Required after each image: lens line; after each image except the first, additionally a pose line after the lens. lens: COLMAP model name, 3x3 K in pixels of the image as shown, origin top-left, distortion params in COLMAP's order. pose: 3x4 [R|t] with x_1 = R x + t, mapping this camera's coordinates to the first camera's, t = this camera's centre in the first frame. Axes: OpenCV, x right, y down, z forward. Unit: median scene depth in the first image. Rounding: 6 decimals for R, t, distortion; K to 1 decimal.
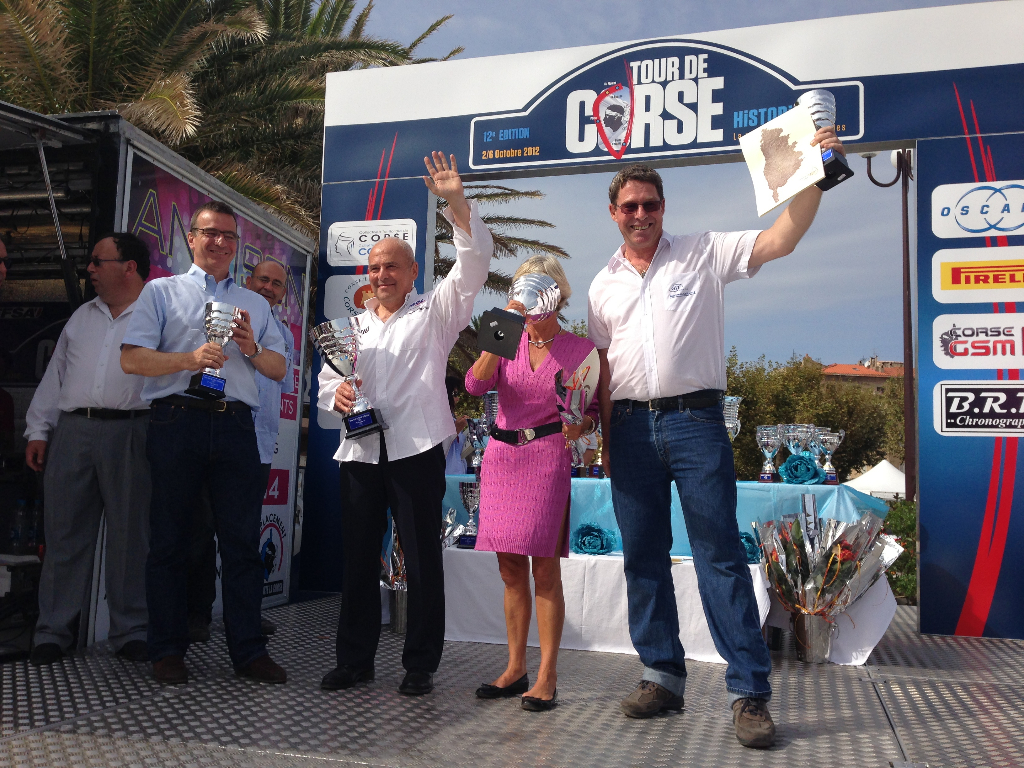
lens RADIAL K [[1003.7, 0, 512.0], [0, 1003.7, 384.0], [0, 0, 1]] dist [0.181987, -0.291964]
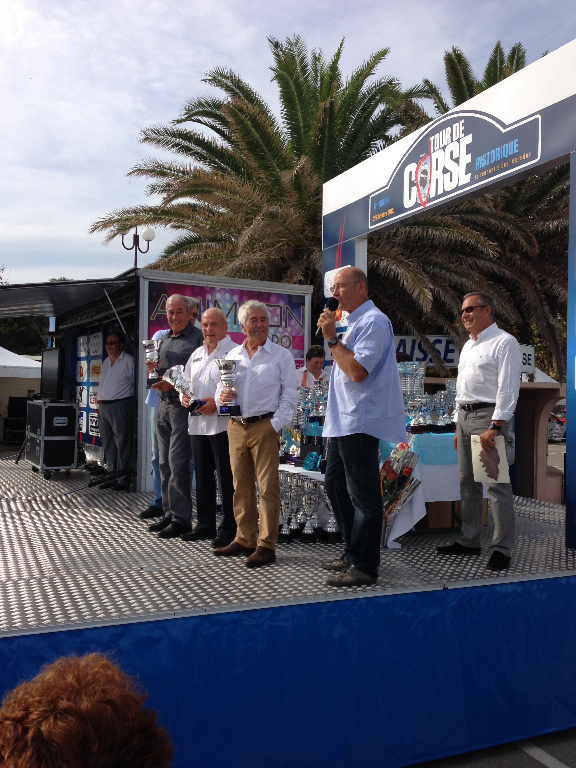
lens RADIAL K [[758.5, 0, 288.0], [0, 758.5, 384.0], [0, 0, 1]] dist [0.170610, -0.269772]
pose [[0.592639, -0.013398, -0.805357, 0.890096], [0.093329, 0.994269, 0.052138, -0.042831], [0.800043, -0.106062, 0.590493, 0.152060]]
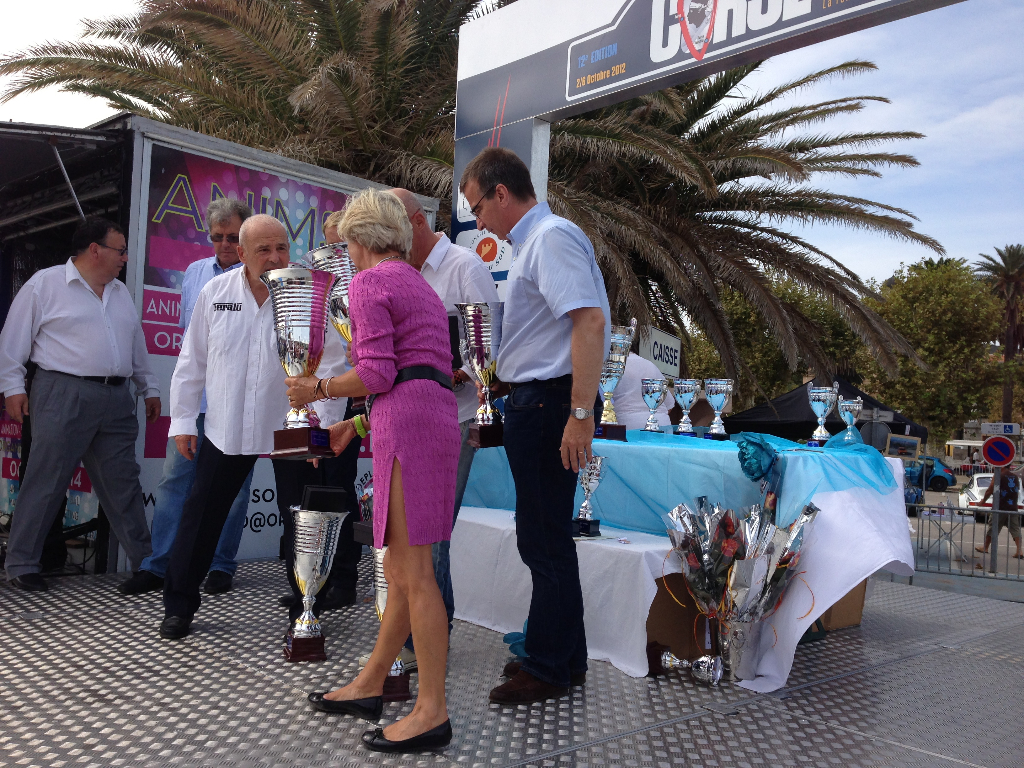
lens RADIAL K [[1011.3, 0, 511.3], [0, 1011.3, 377.5], [0, 0, 1]] dist [0.170610, -0.269772]
pose [[0.817322, -0.008662, -0.576116, 0.469642], [0.042235, 0.998098, 0.044910, -0.003396], [0.574631, -0.061038, 0.816133, 0.196174]]
